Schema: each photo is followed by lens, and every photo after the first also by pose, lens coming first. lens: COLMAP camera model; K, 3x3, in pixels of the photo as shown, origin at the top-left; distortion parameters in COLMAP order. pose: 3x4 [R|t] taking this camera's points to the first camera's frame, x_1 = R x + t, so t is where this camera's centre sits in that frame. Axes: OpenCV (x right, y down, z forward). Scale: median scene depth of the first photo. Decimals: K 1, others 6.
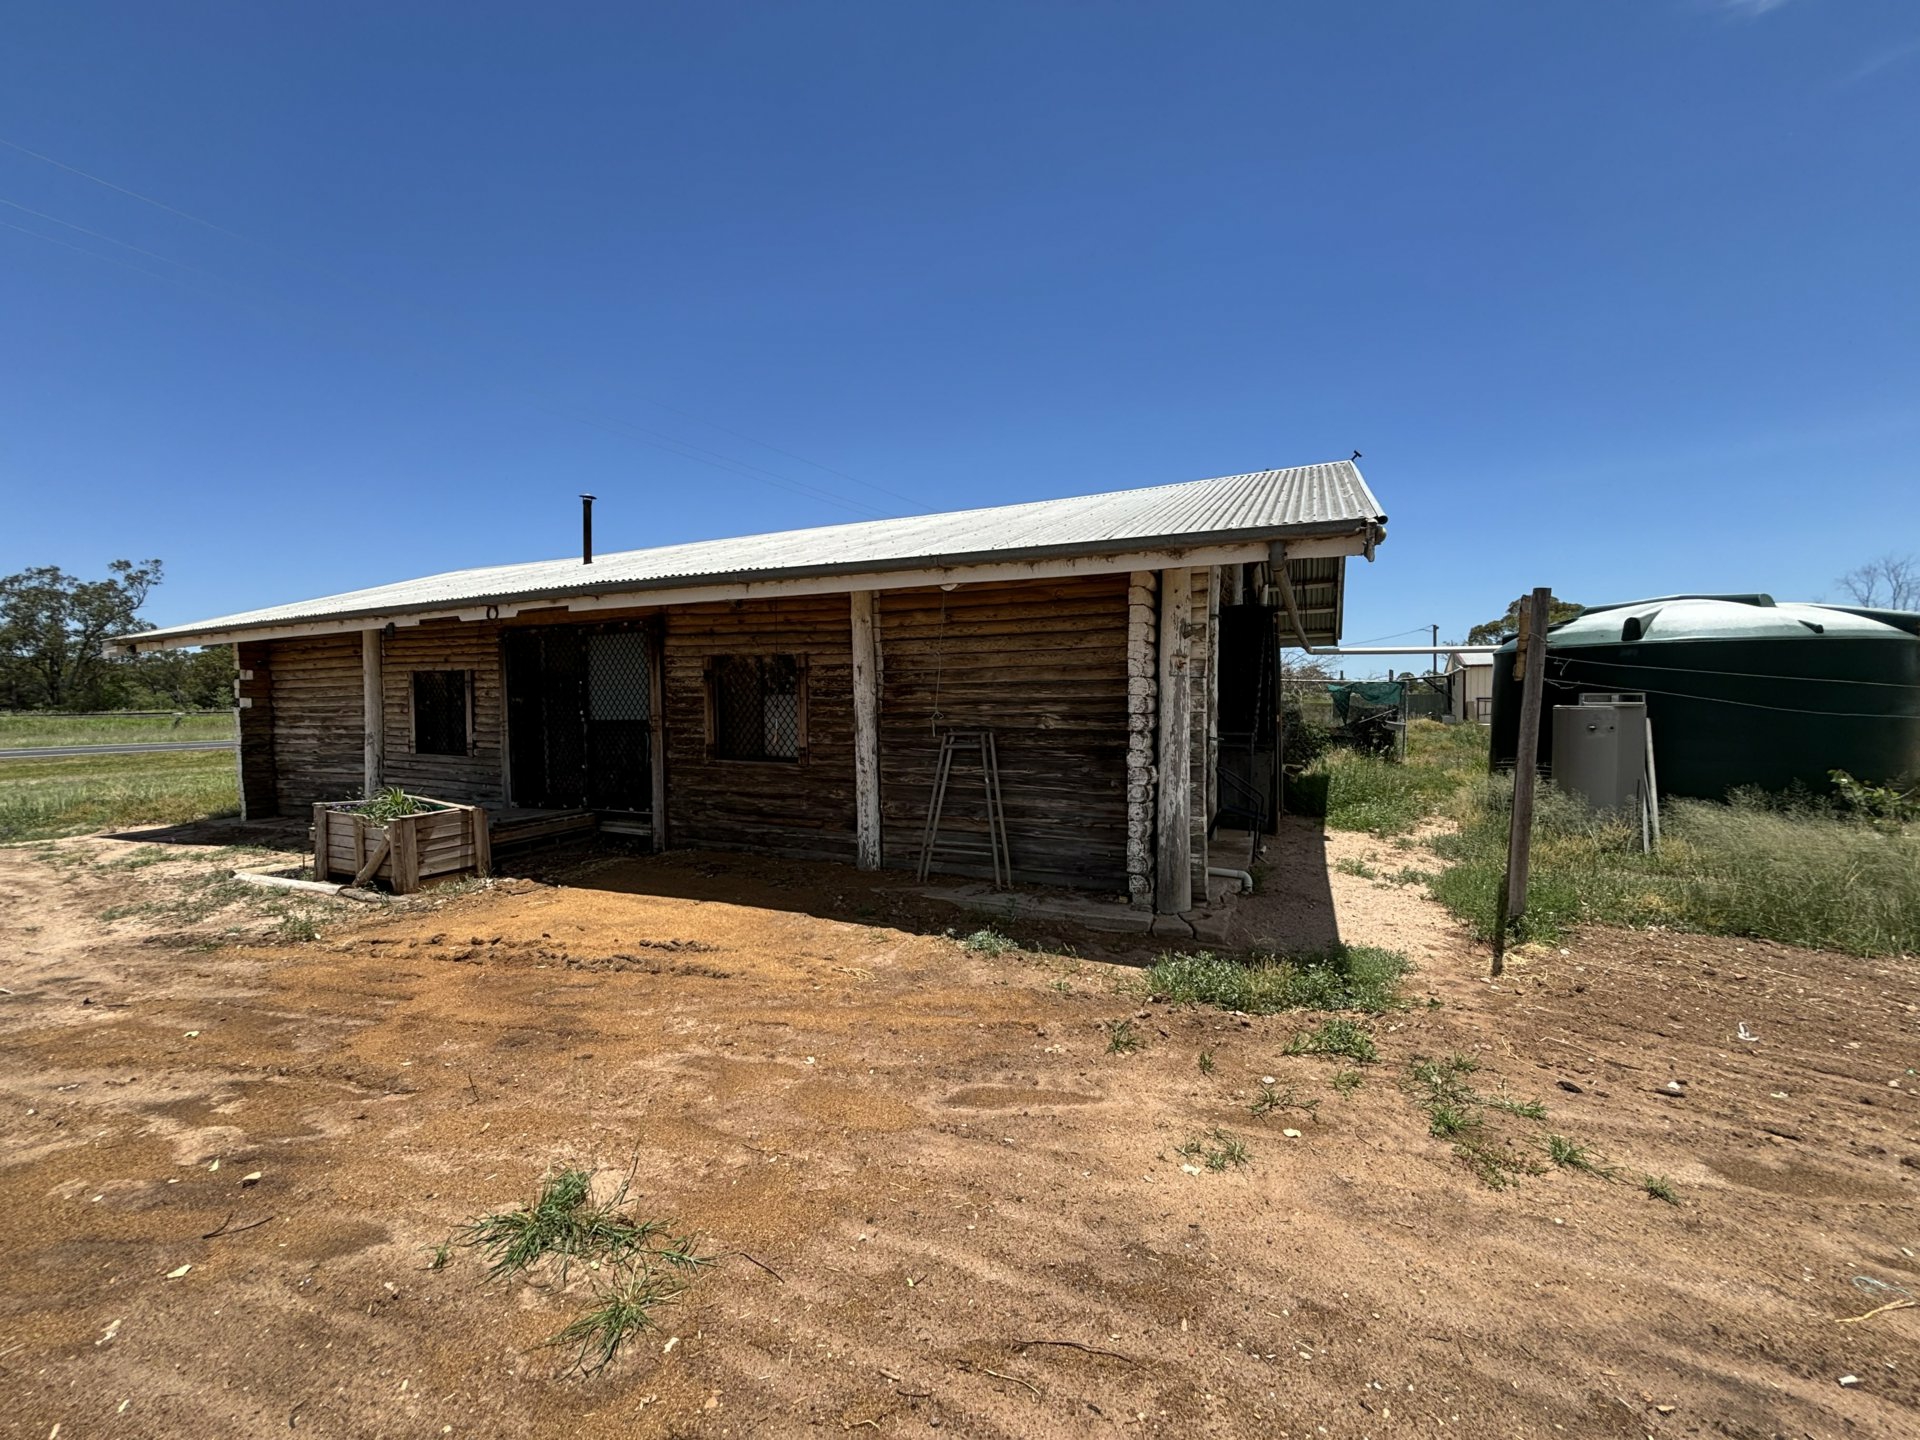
lens RADIAL K [[791.6, 0, 968.0], [0, 791.6, 718.1], [0, 0, 1]] dist [0.004183, 0.001925]
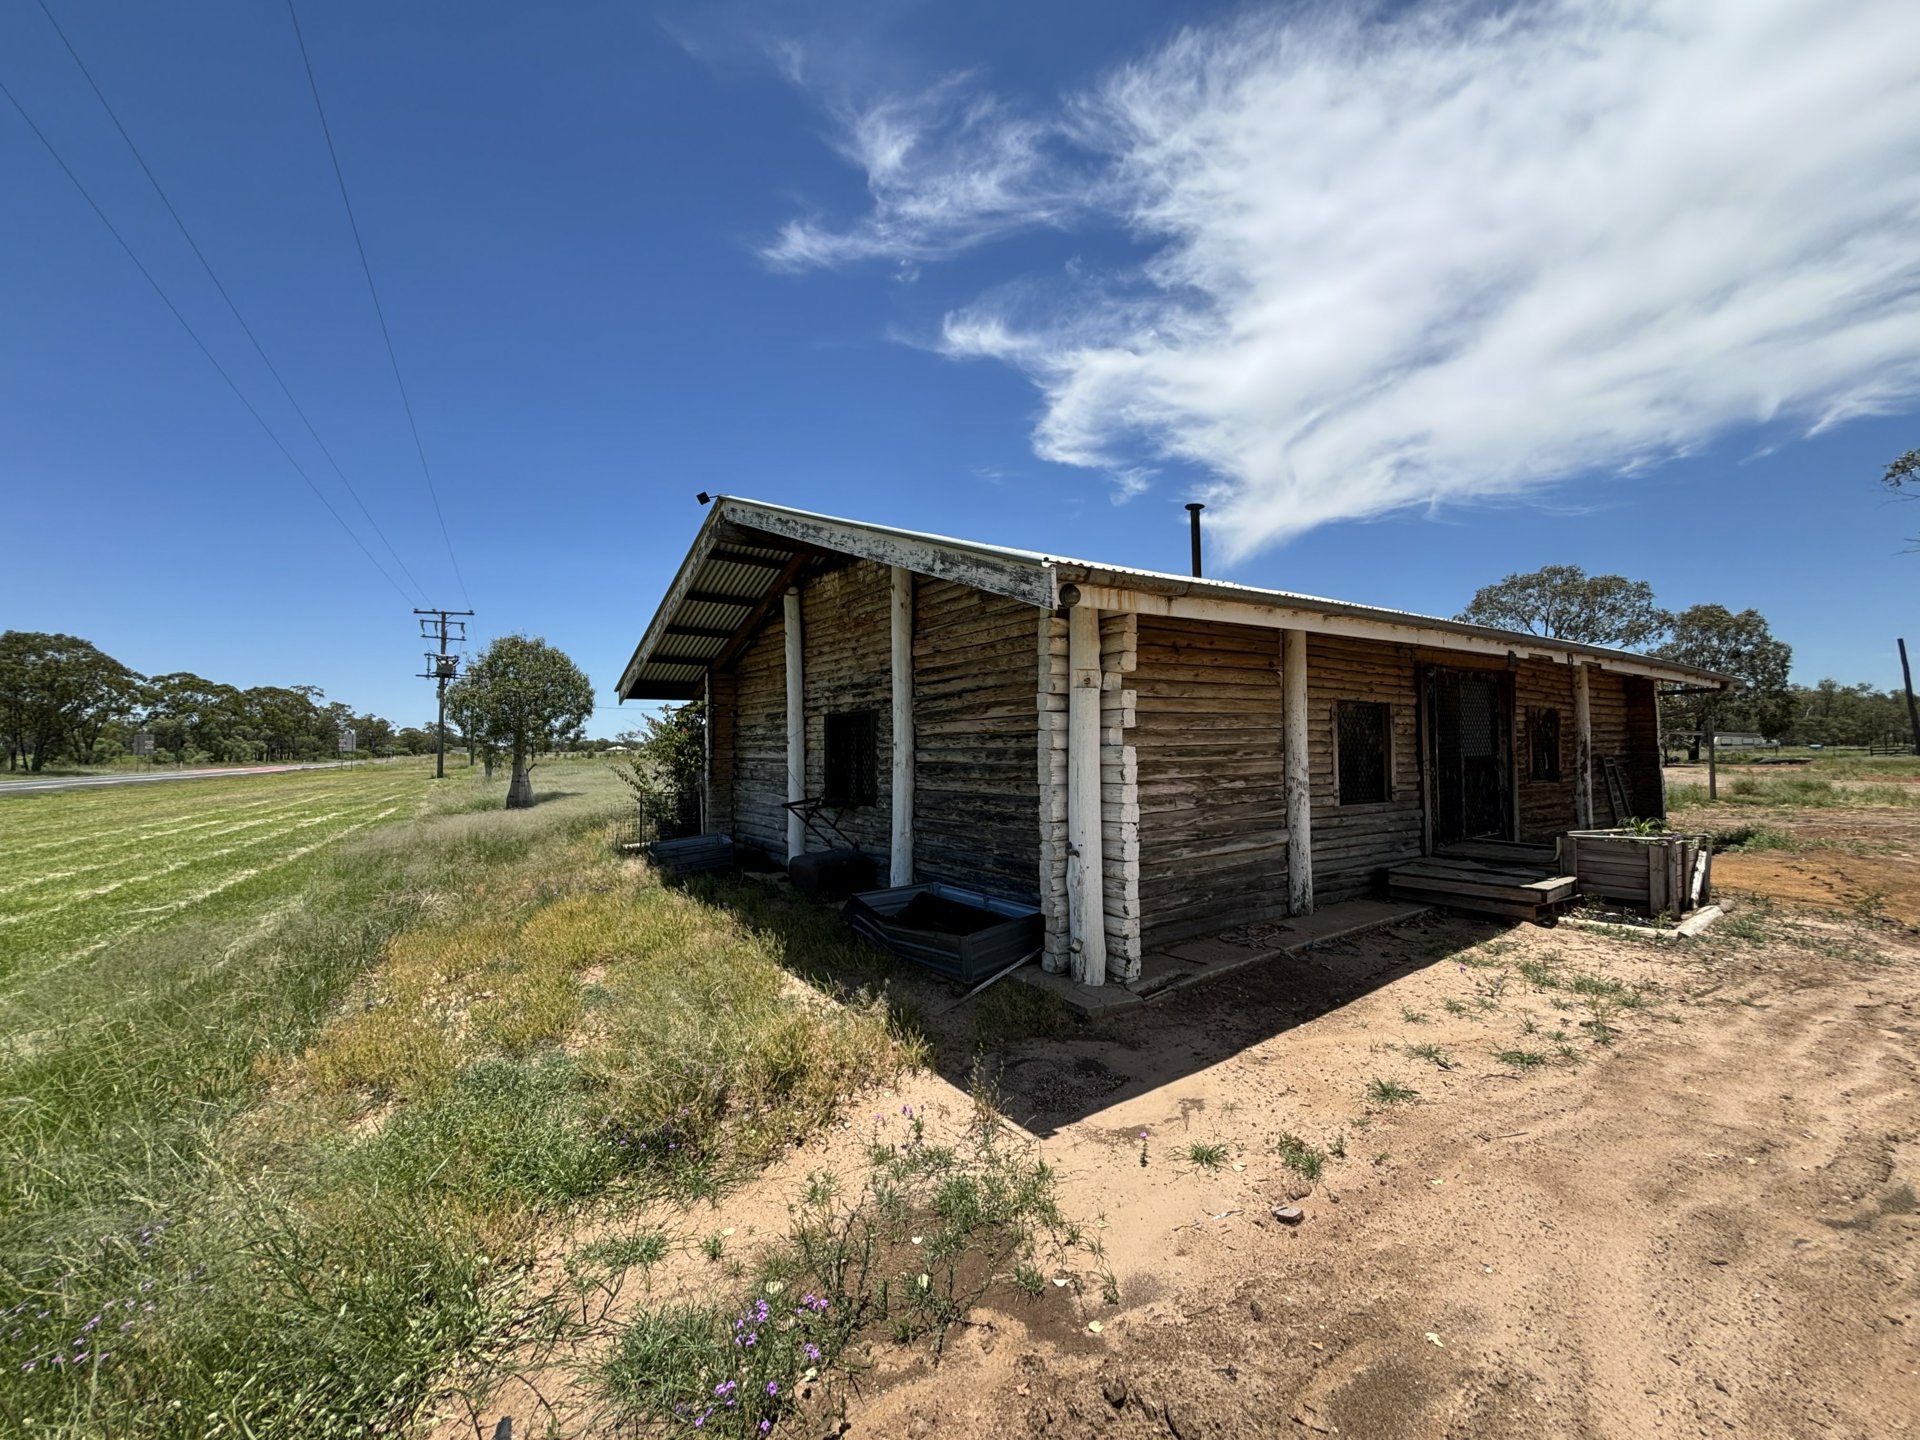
lens RADIAL K [[791.6, 0, 954.2], [0, 791.6, 727.4], [0, 0, 1]] dist [0.004183, 0.001925]
pose [[0.477015, 0.028310, 0.878439, -1.454519], [0.029579, 0.998398, -0.048238, -0.004846], [-0.878397, 0.048994, 0.475414, 0.896631]]
